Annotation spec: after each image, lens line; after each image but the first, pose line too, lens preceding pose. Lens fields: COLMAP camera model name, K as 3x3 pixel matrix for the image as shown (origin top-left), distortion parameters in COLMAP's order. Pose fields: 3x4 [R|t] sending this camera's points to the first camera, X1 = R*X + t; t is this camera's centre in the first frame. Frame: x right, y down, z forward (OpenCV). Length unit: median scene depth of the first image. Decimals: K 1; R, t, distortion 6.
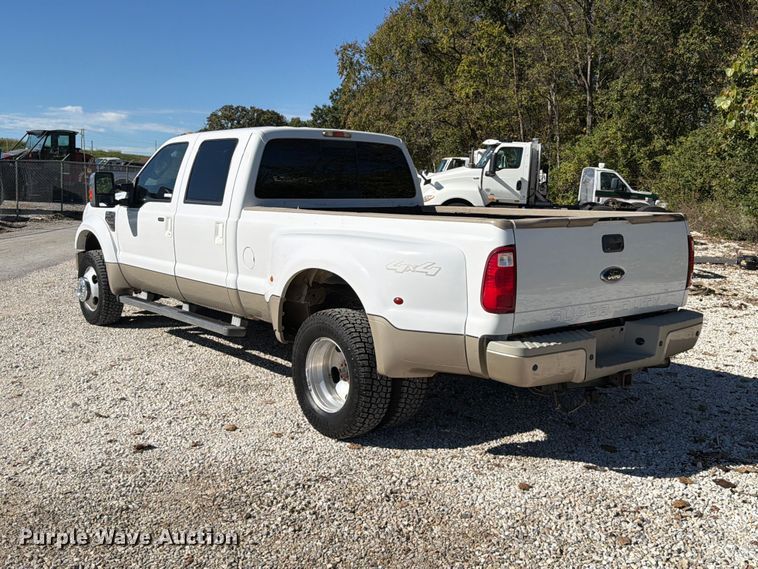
lens RADIAL K [[789.4, 0, 379.0], [0, 789.4, 284.5], [0, 0, 1]] dist [0.148465, -0.291353]
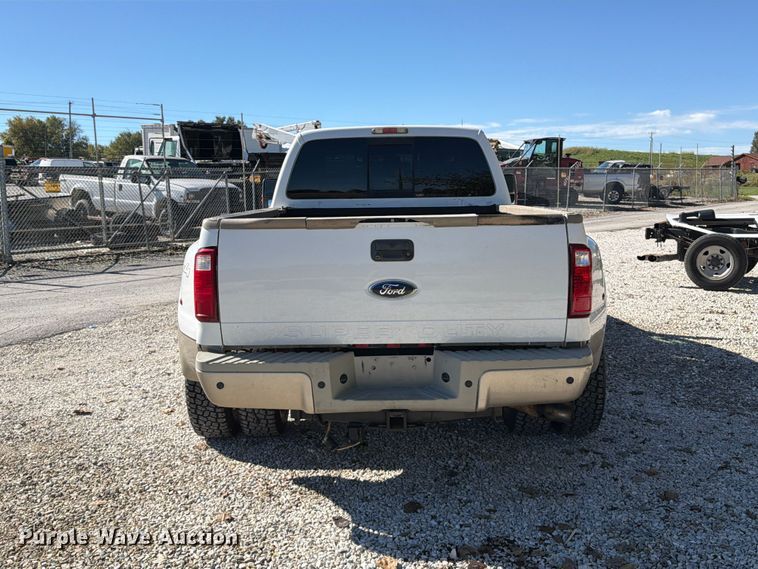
lens RADIAL K [[789.4, 0, 379.0], [0, 789.4, 284.5], [0, 0, 1]] dist [0.148465, -0.291353]
pose [[0.770194, 0.056887, -0.635268, 0.767165], [-0.059175, 0.998092, 0.017634, -0.029610], [0.635059, 0.024010, 0.772091, 0.363271]]
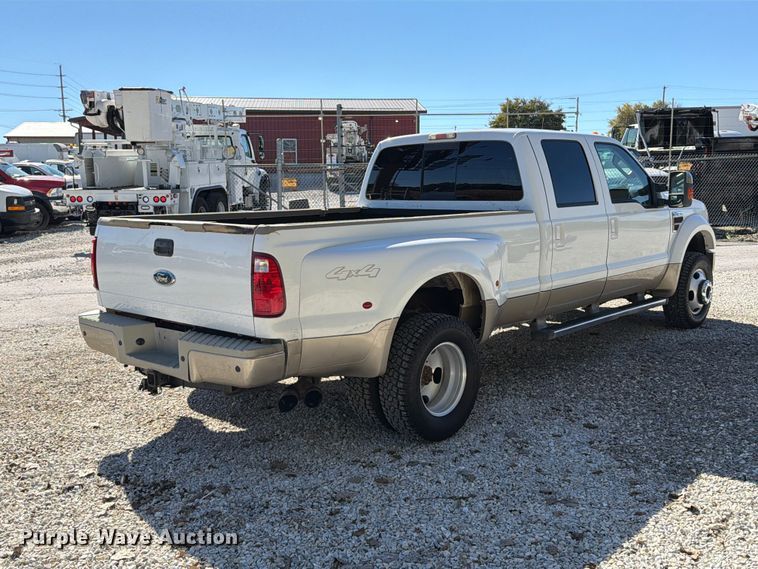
lens RADIAL K [[789.4, 0, 379.0], [0, 789.4, 284.5], [0, 0, 1]] dist [0.148465, -0.291353]
pose [[0.142209, 0.119790, -0.982561, 1.312515], [-0.110862, 0.988332, 0.104448, -0.138757], [0.983609, 0.094075, 0.153830, 1.084539]]
